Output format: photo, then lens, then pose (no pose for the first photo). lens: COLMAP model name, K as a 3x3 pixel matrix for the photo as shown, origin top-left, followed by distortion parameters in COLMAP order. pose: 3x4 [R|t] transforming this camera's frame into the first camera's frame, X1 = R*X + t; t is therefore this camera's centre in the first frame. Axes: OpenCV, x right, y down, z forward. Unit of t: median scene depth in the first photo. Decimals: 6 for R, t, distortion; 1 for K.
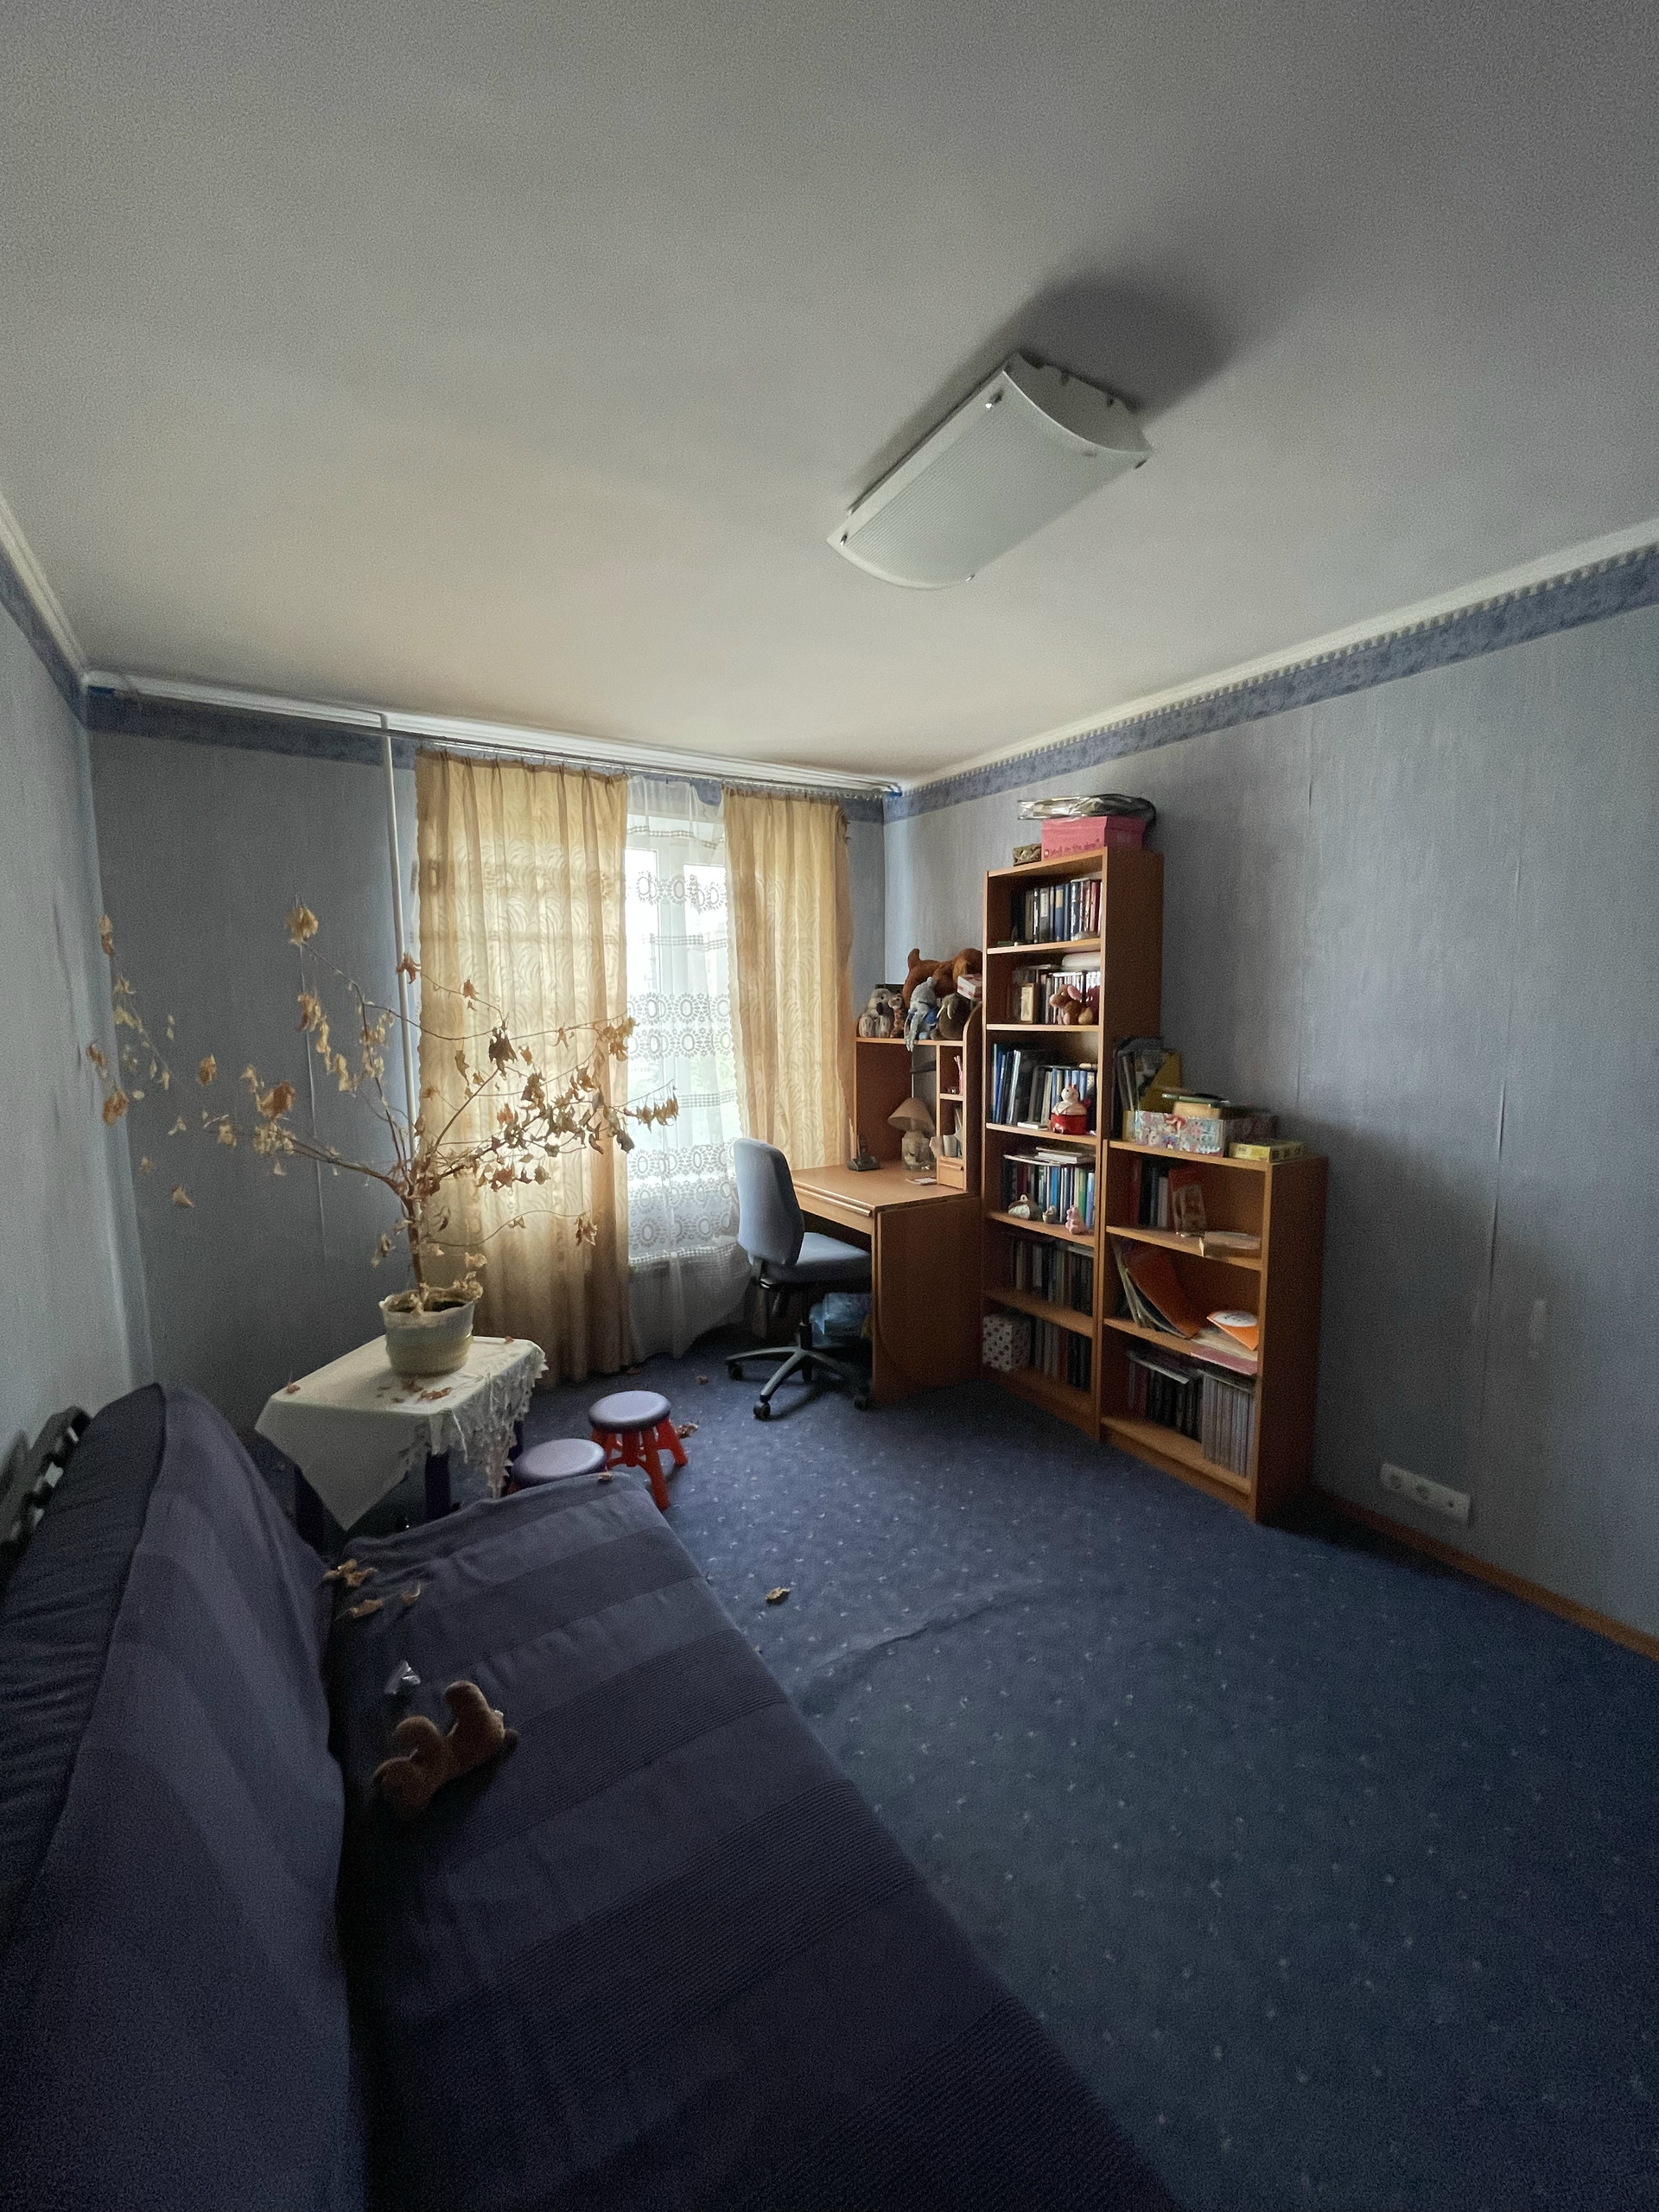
lens RADIAL K [[899.0, 0, 833.1], [0, 899.0, 1109.2], [0, 0, 1]] dist [0.001912, -0.000301]
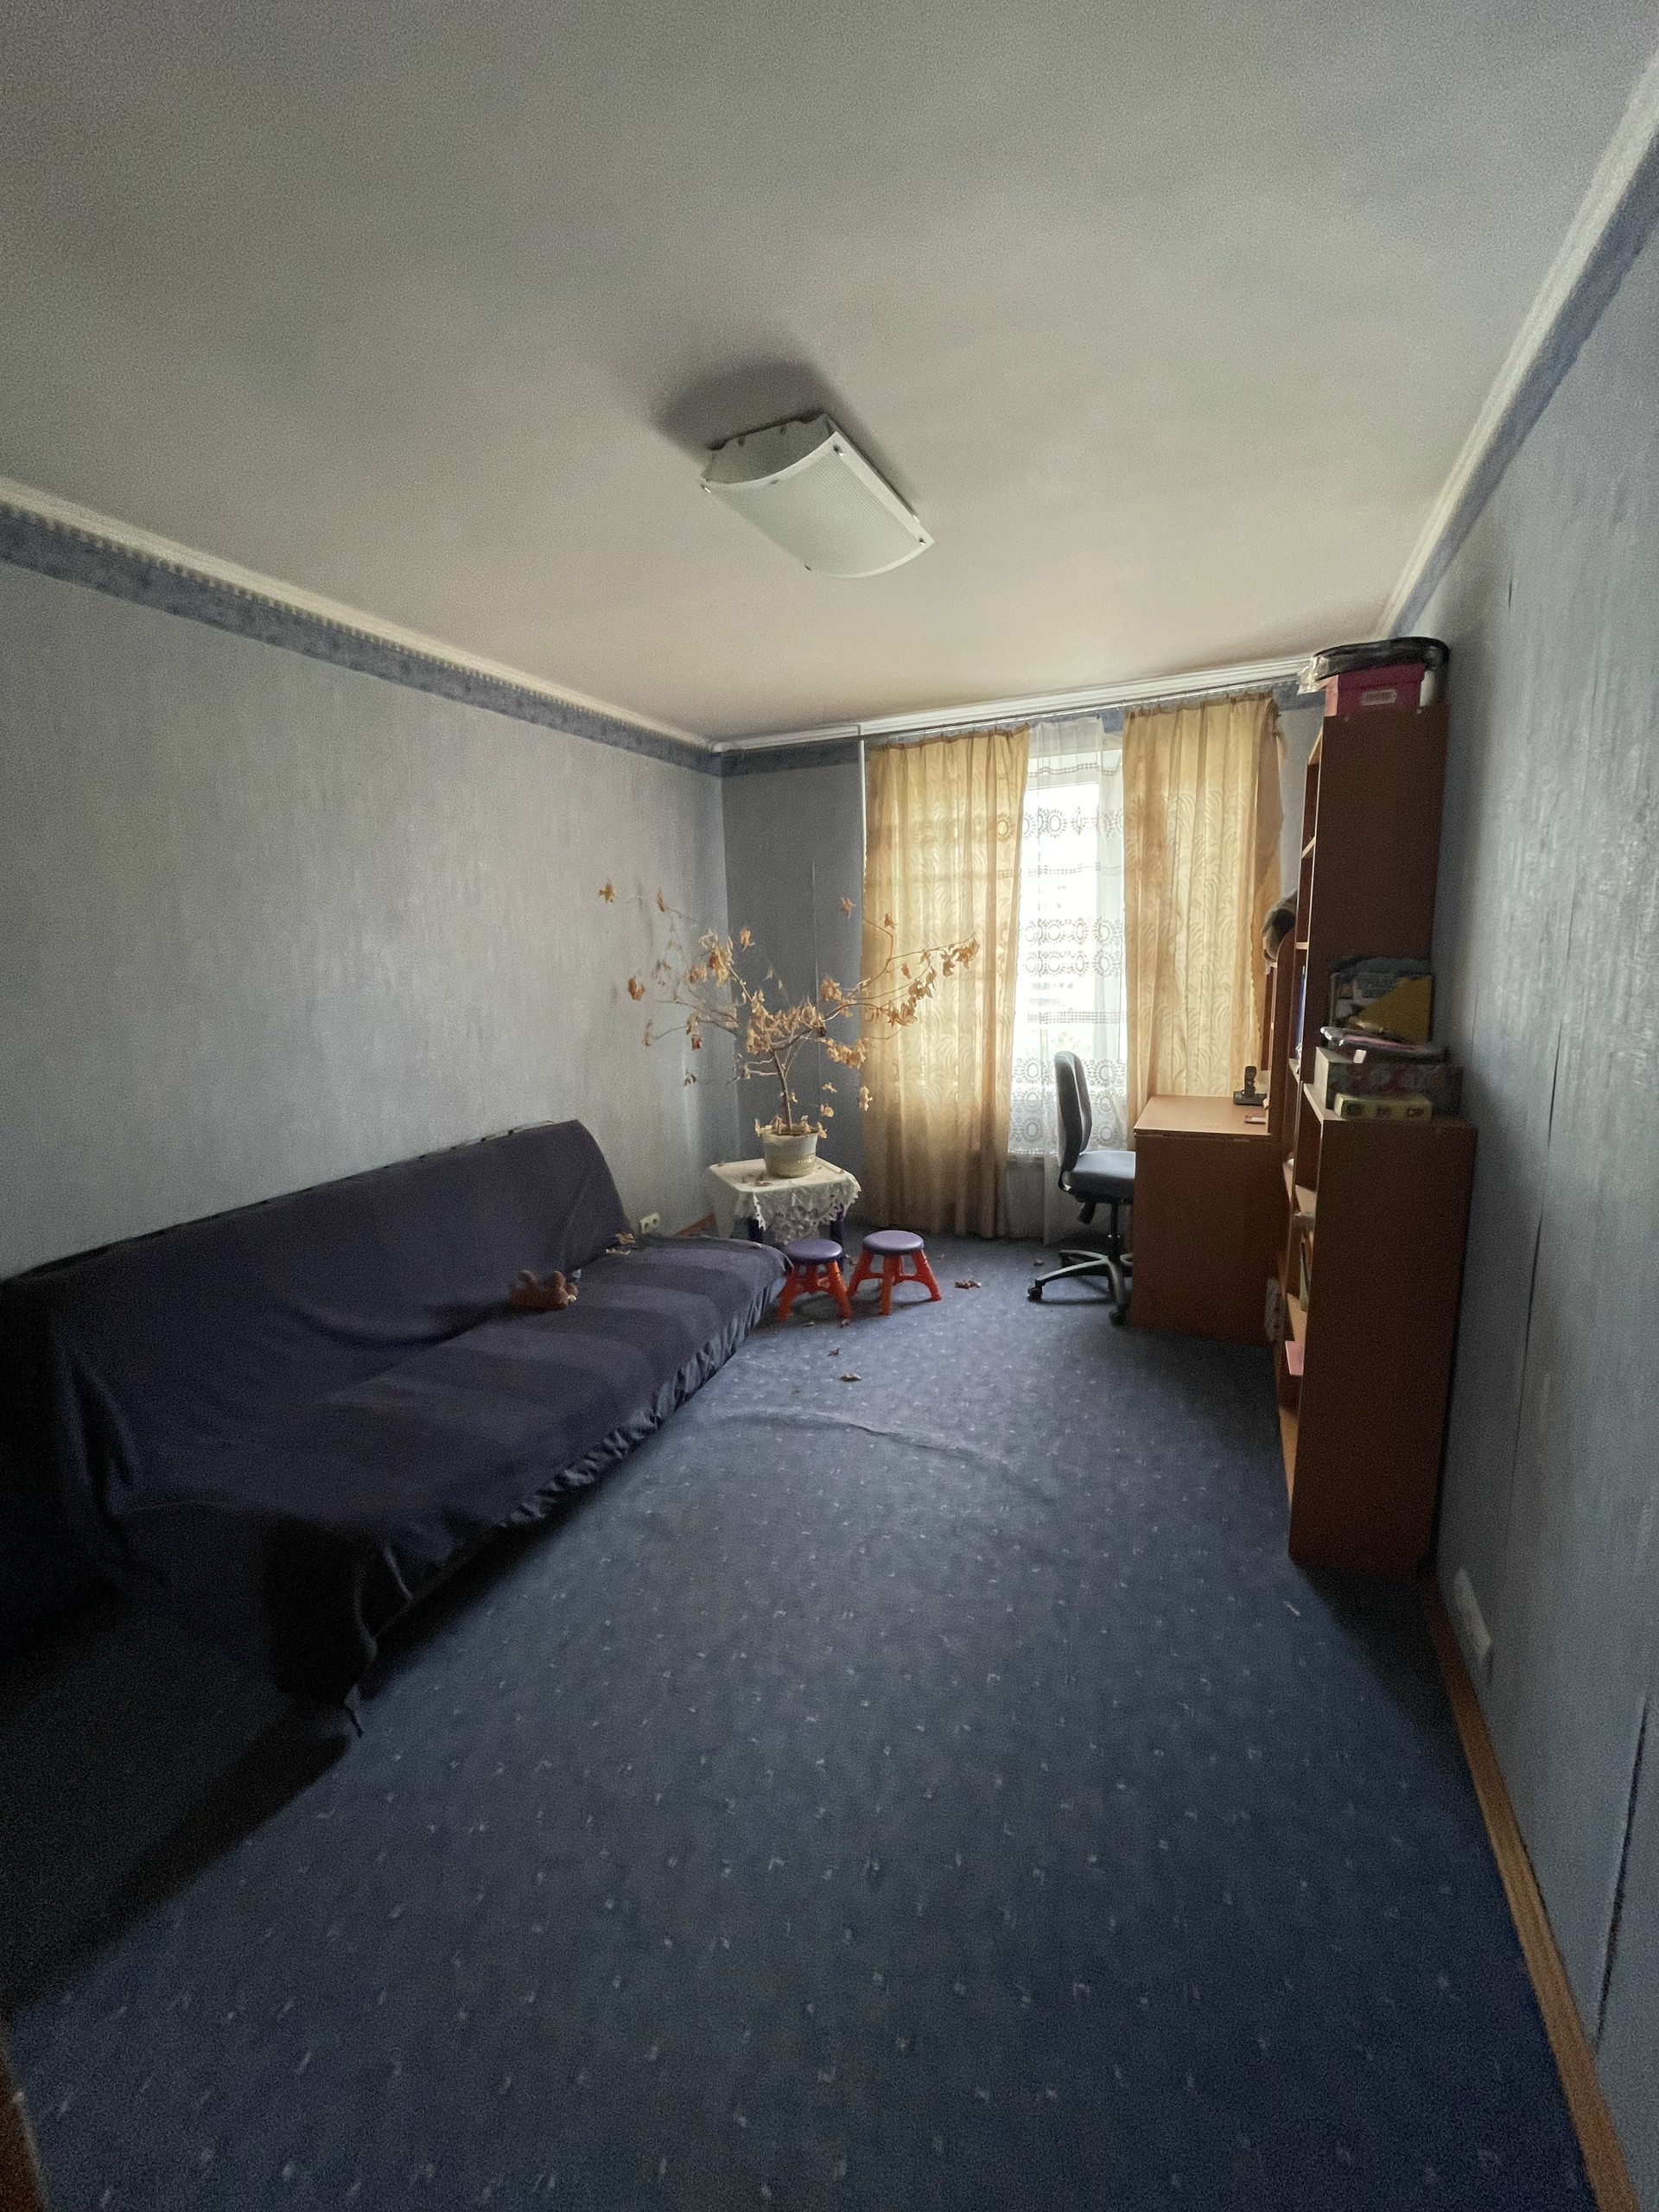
lens RADIAL K [[899.0, 0, 832.9], [0, 899.0, 1105.3], [0, 0, 1]] dist [0.001912, -0.000301]
pose [[0.568159, 0.132118, -0.812244, 0.643997], [-0.072724, 0.991227, 0.110361, -0.002012], [0.819699, -0.003633, 0.572783, 0.148531]]
